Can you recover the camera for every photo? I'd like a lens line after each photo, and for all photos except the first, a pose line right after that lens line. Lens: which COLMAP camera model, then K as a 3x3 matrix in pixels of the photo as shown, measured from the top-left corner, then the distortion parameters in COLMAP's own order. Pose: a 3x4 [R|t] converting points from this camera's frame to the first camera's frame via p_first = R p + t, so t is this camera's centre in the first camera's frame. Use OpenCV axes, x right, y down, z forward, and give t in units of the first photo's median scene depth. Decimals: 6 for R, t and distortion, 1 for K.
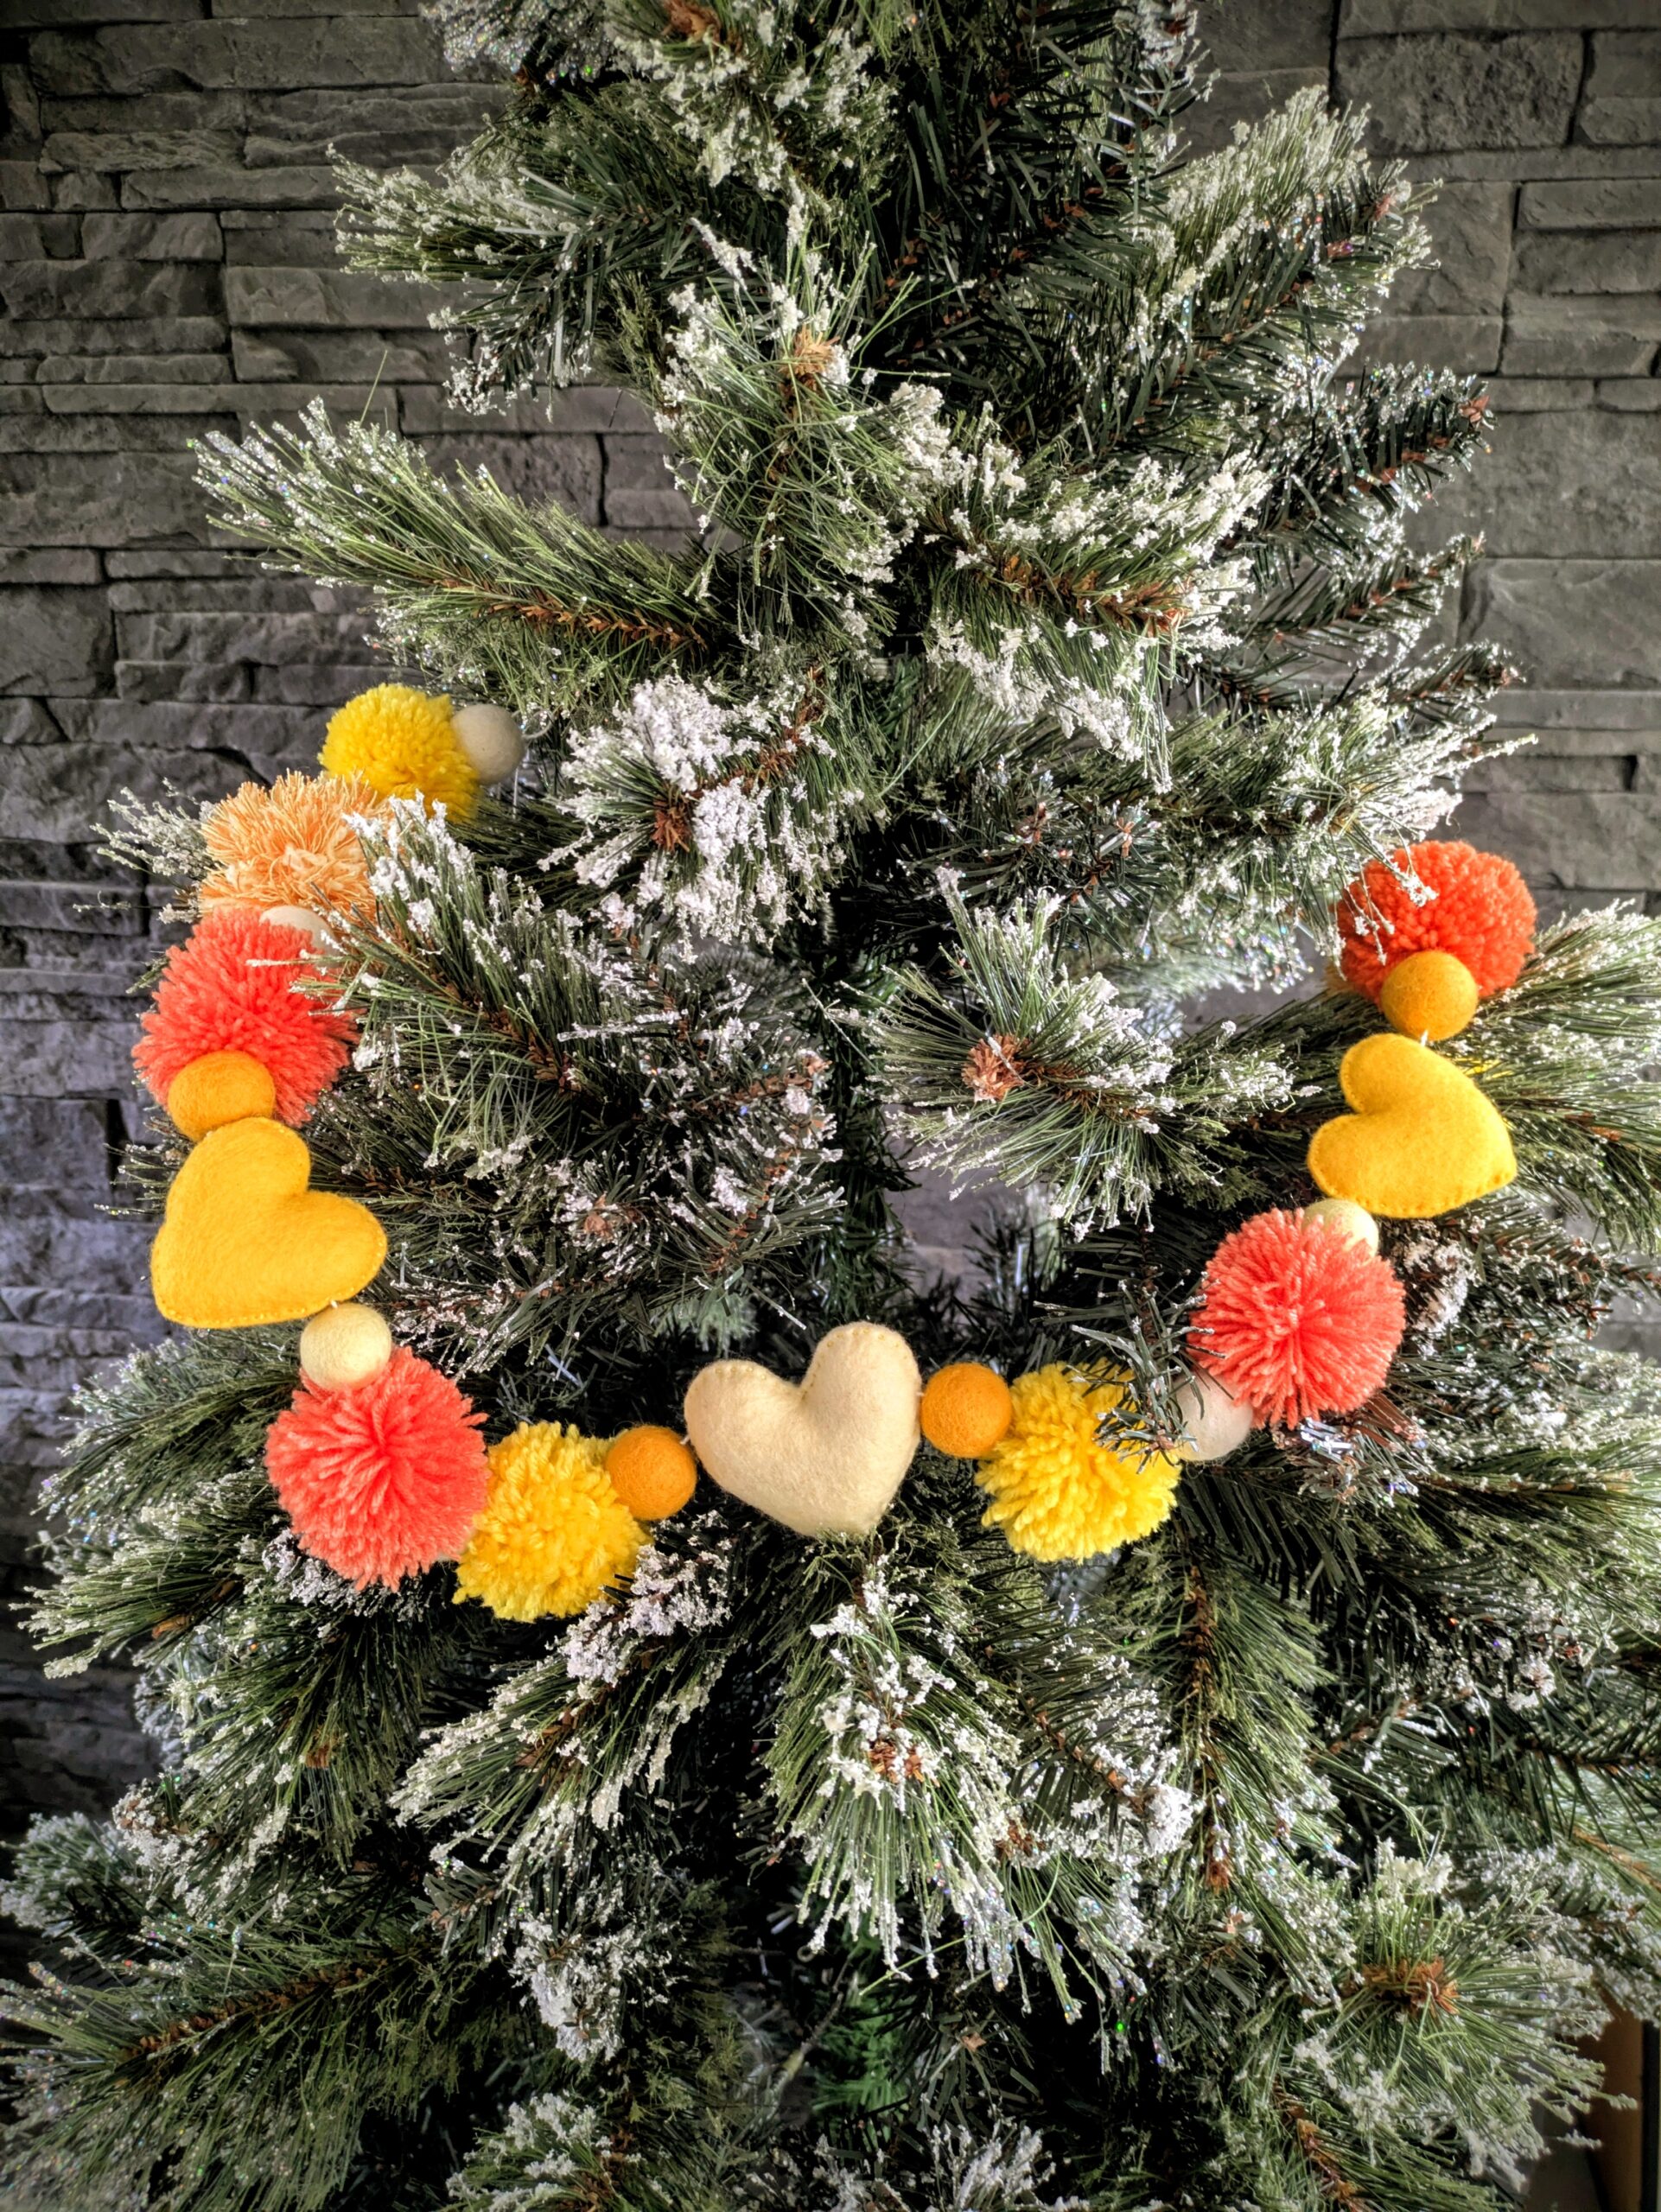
lens RADIAL K [[1619.3, 0, 808.1], [0, 1619.3, 1106.4], [0, 0, 1]] dist [0.032354, 0.005816]
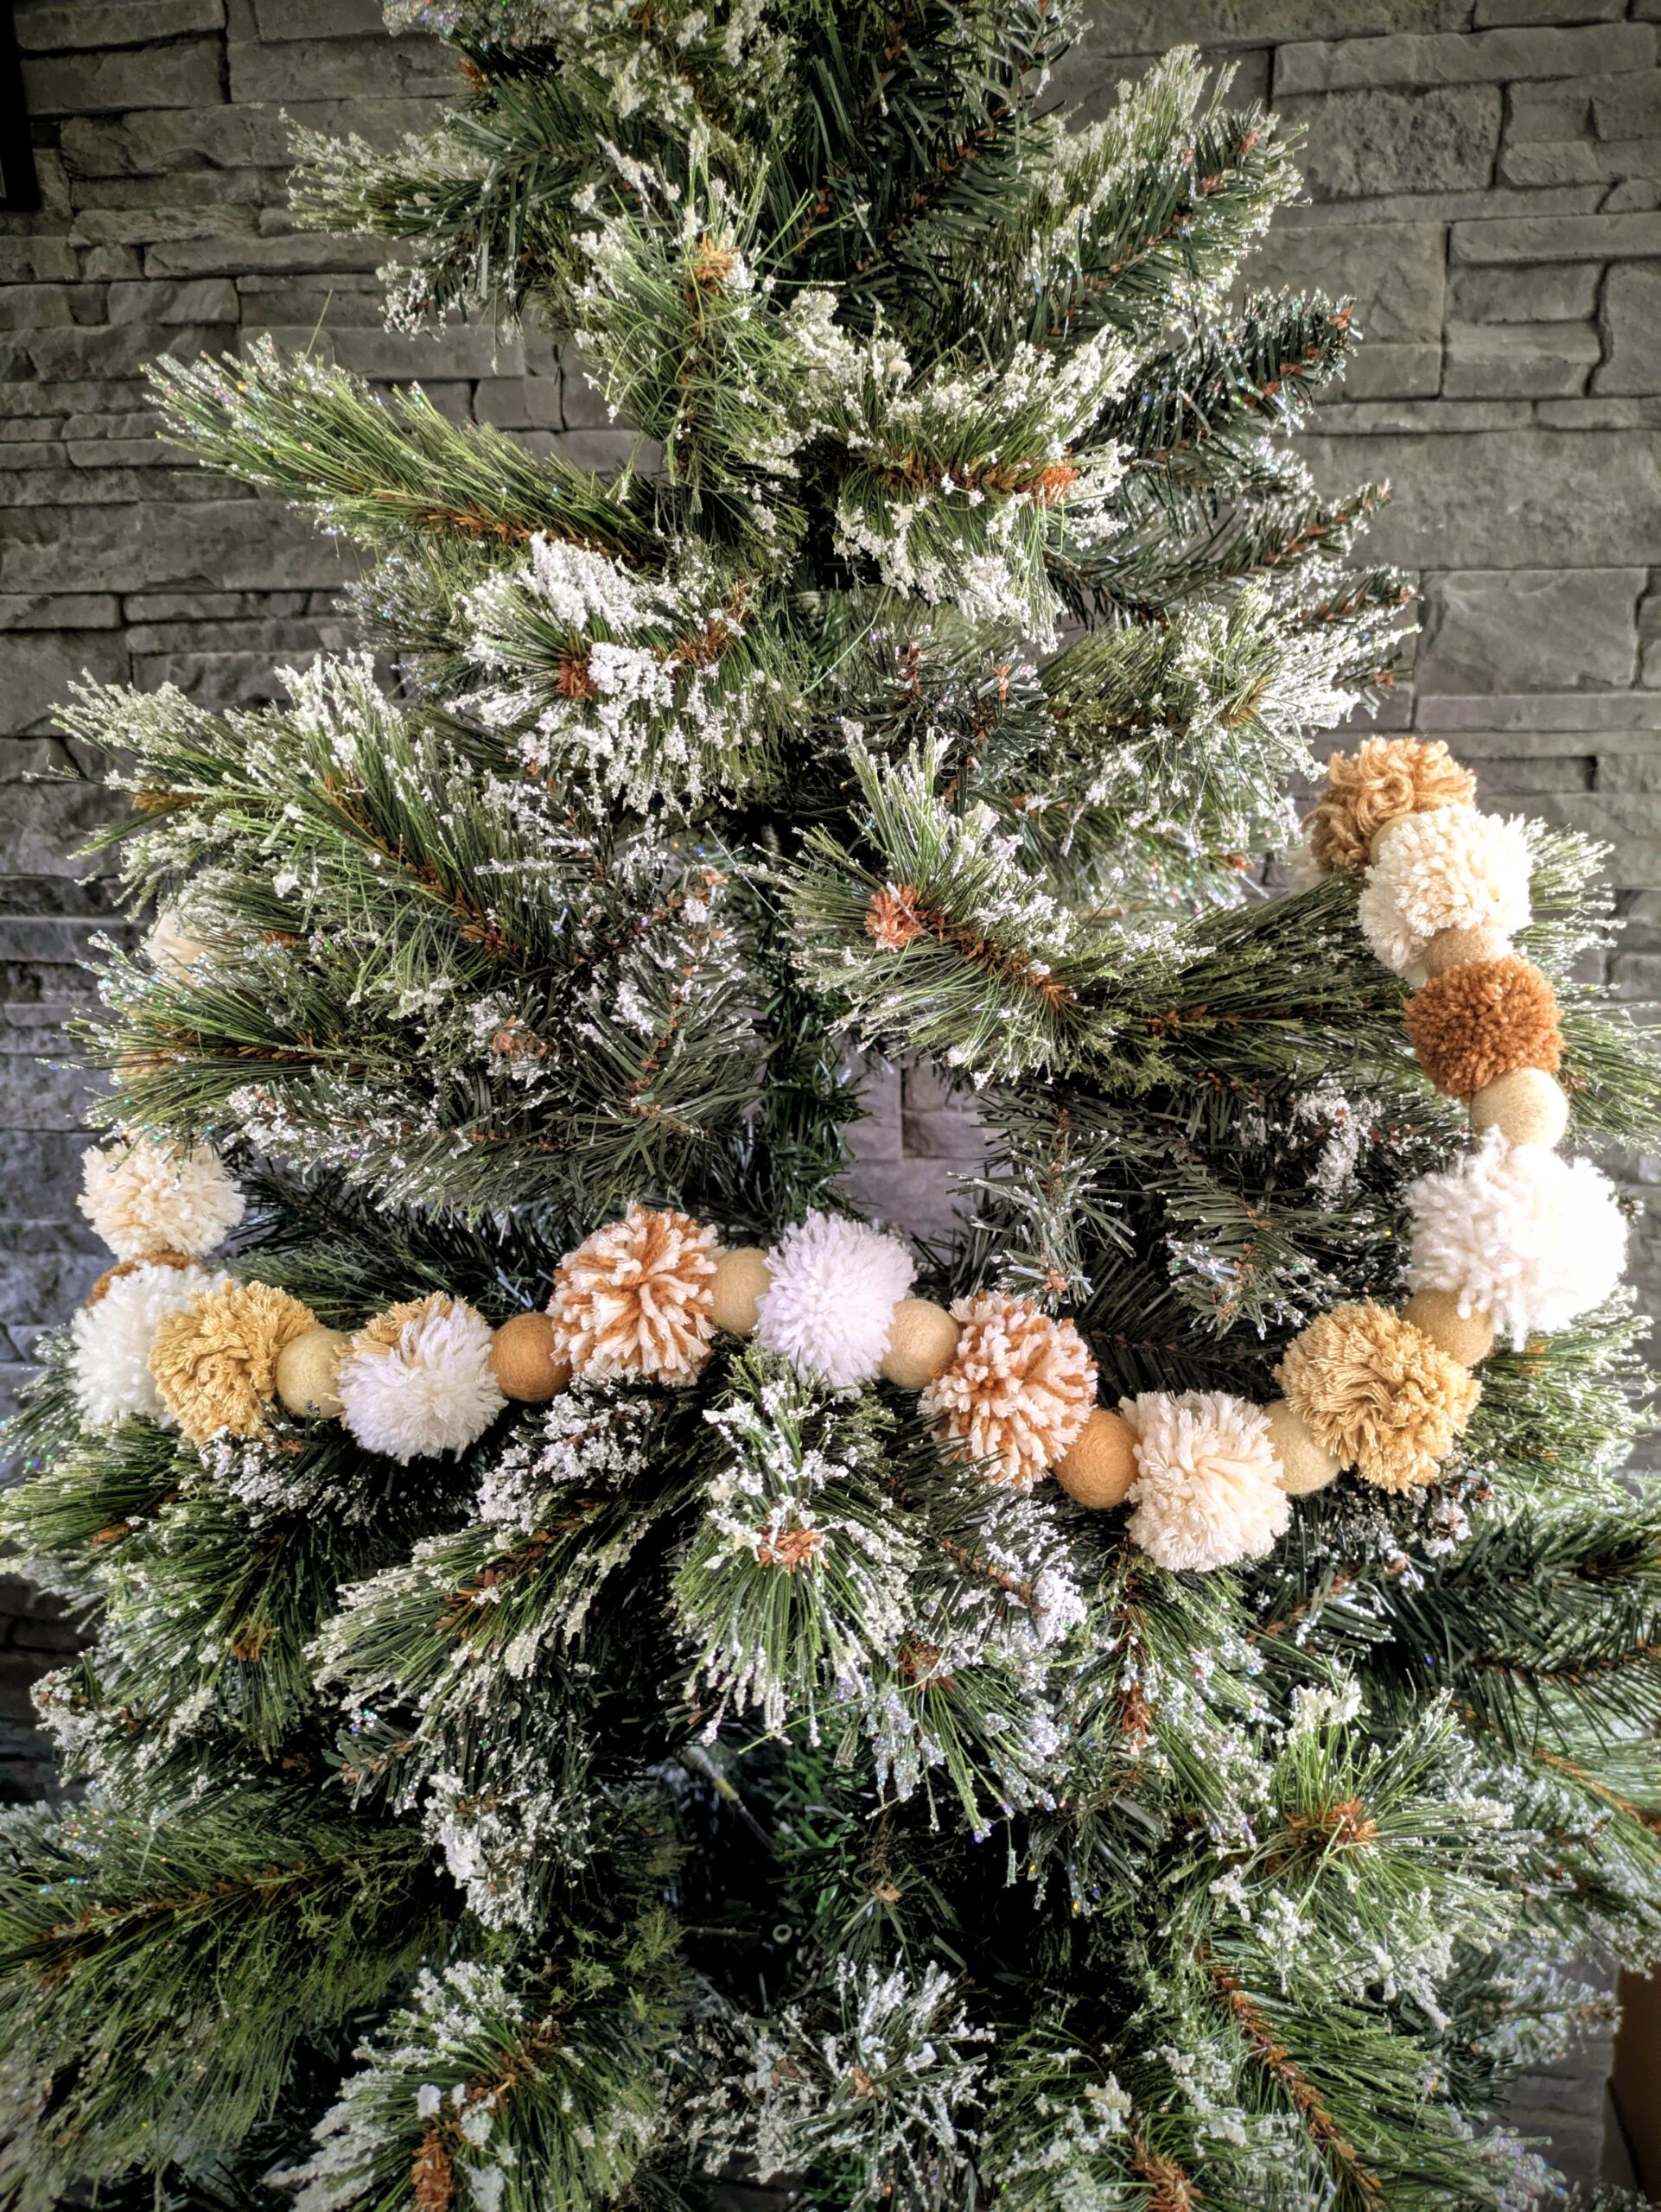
lens RADIAL K [[1623.7, 0, 867.8], [0, 1623.7, 1099.5], [0, 0, 1]] dist [0.035416, 0.010658]
pose [[0.999893, -0.014236, -0.003491, 0.093149], [0.013862, 0.995789, -0.090621, 0.175433], [0.004766, 0.090563, 0.995879, -0.025367]]
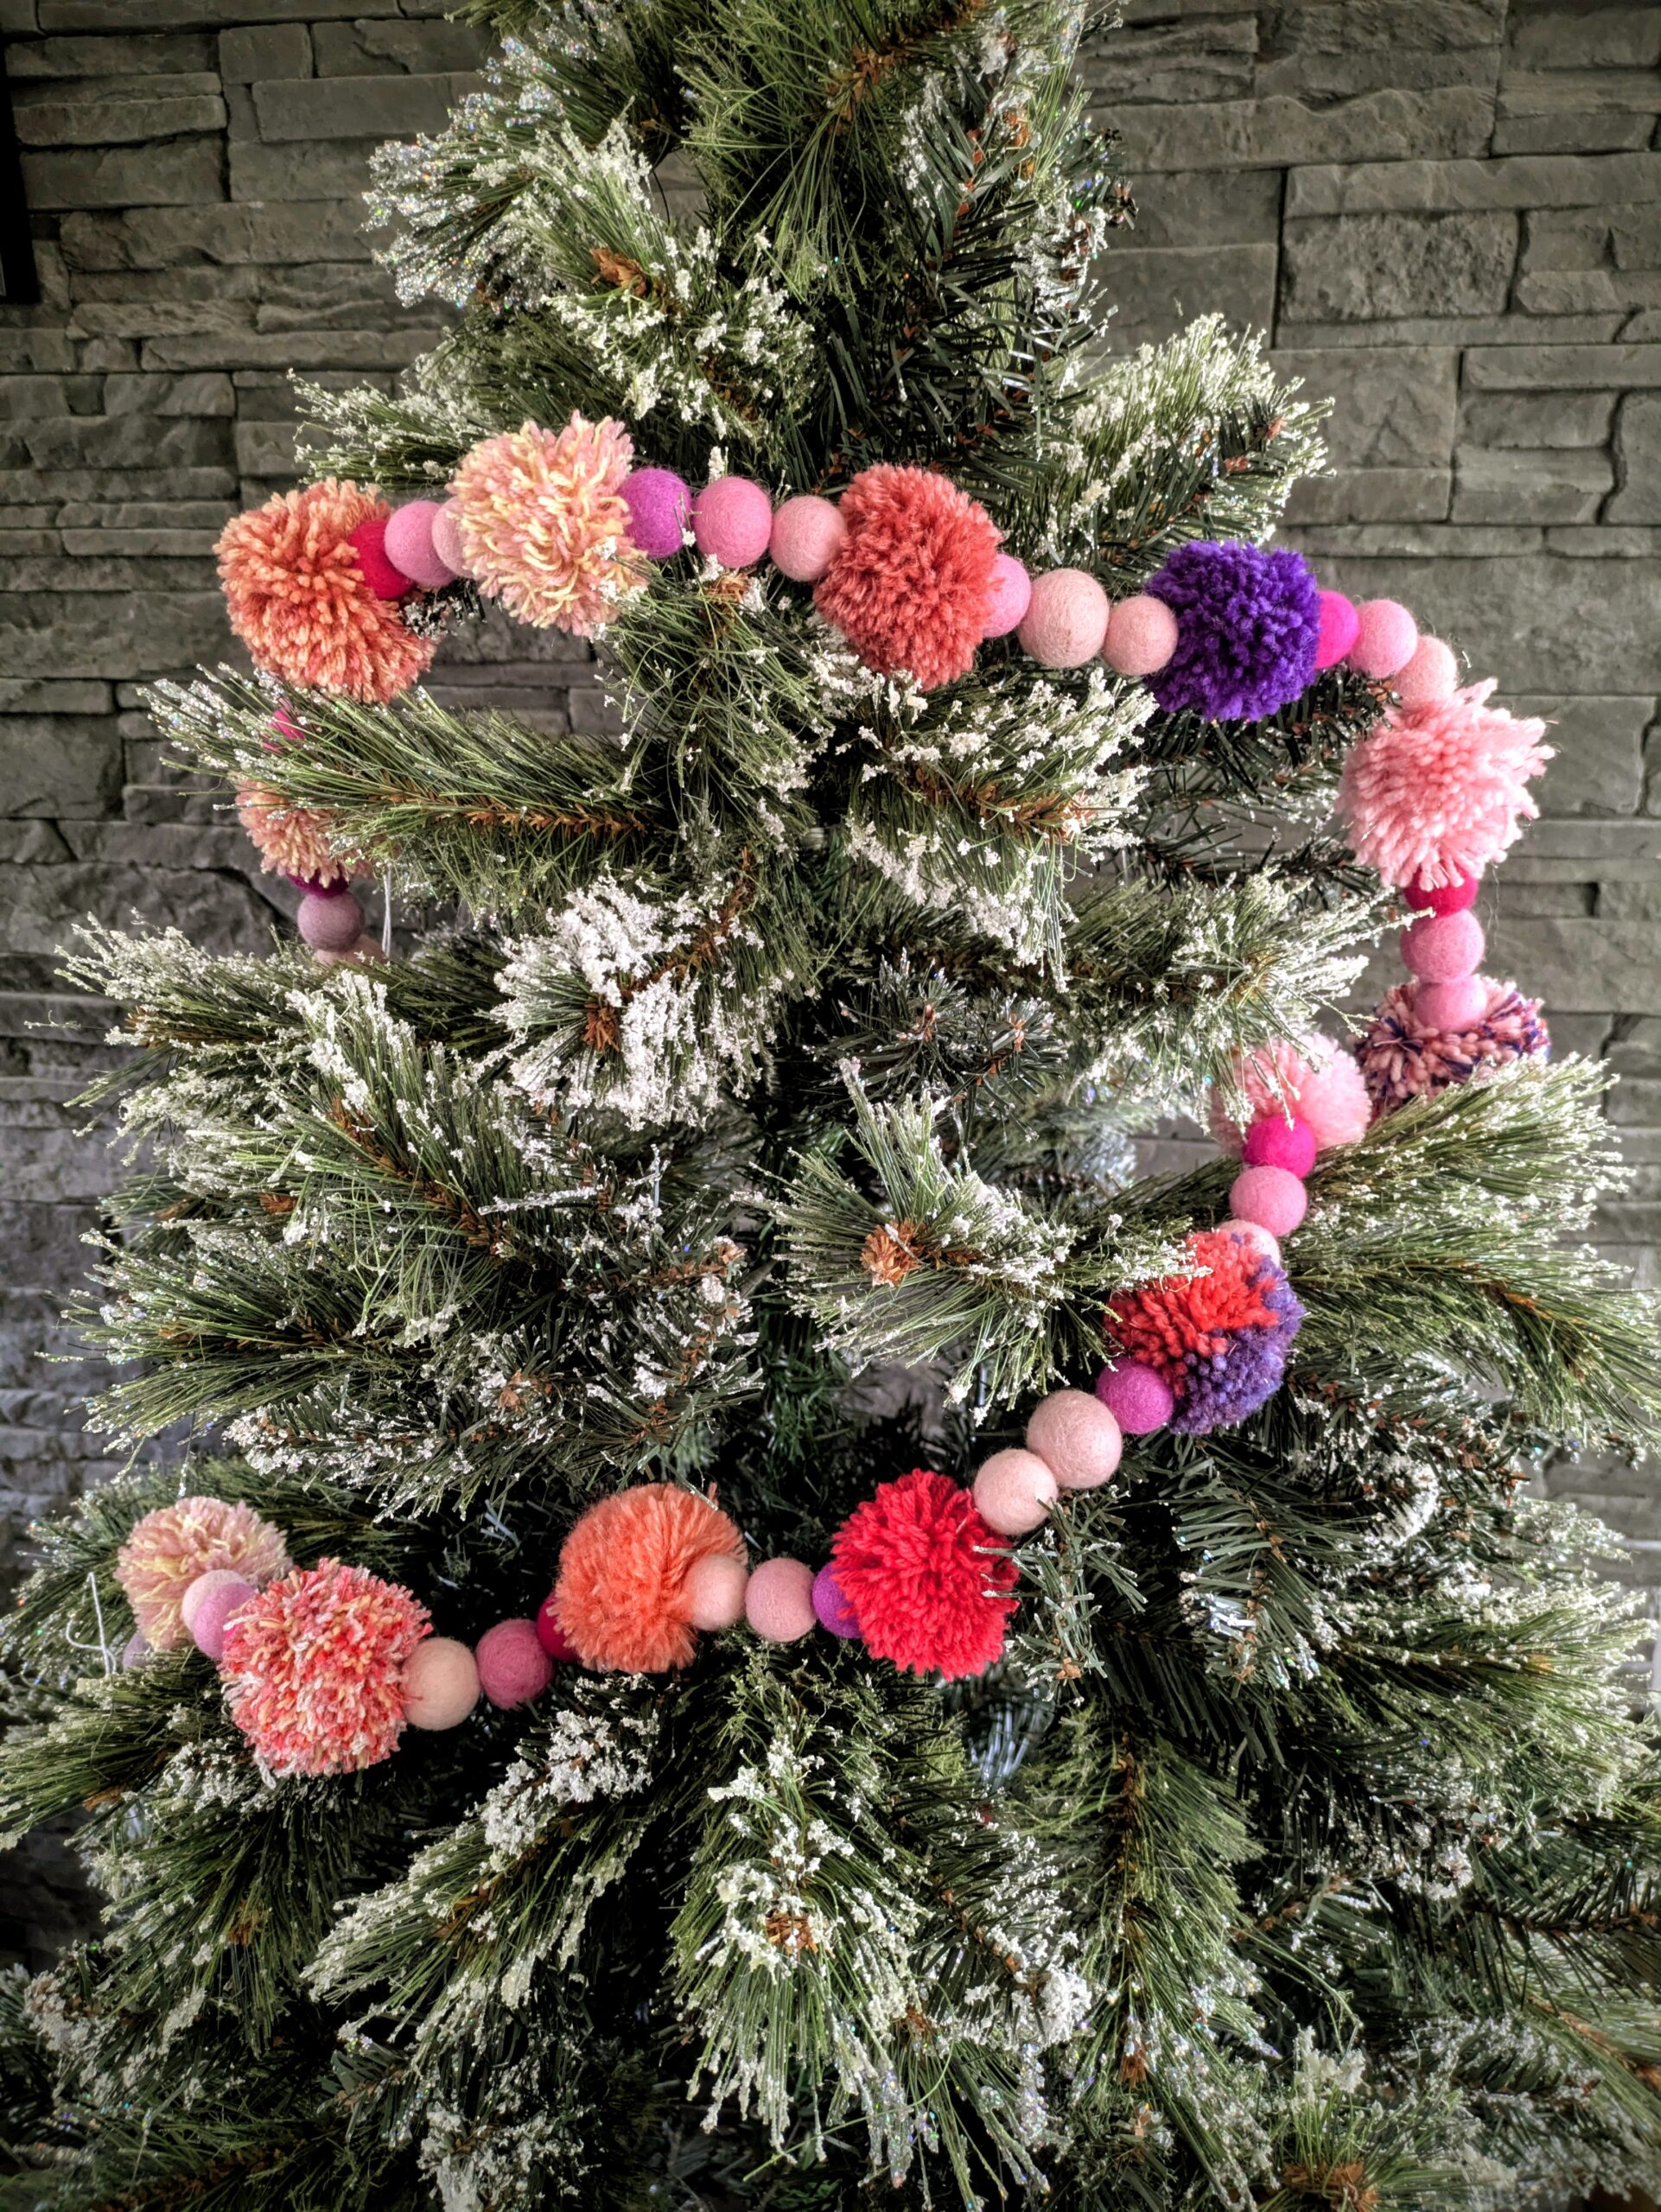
lens RADIAL K [[1618.8, 0, 815.6], [0, 1618.8, 1063.3], [0, 0, 1]] dist [0.032589, 0.000027]
pose [[0.999852, 0.002493, -0.017051, 0.071904], [-0.003591, 0.997899, -0.064686, -0.068067], [0.016853, 0.064737, 0.997760, -0.029920]]
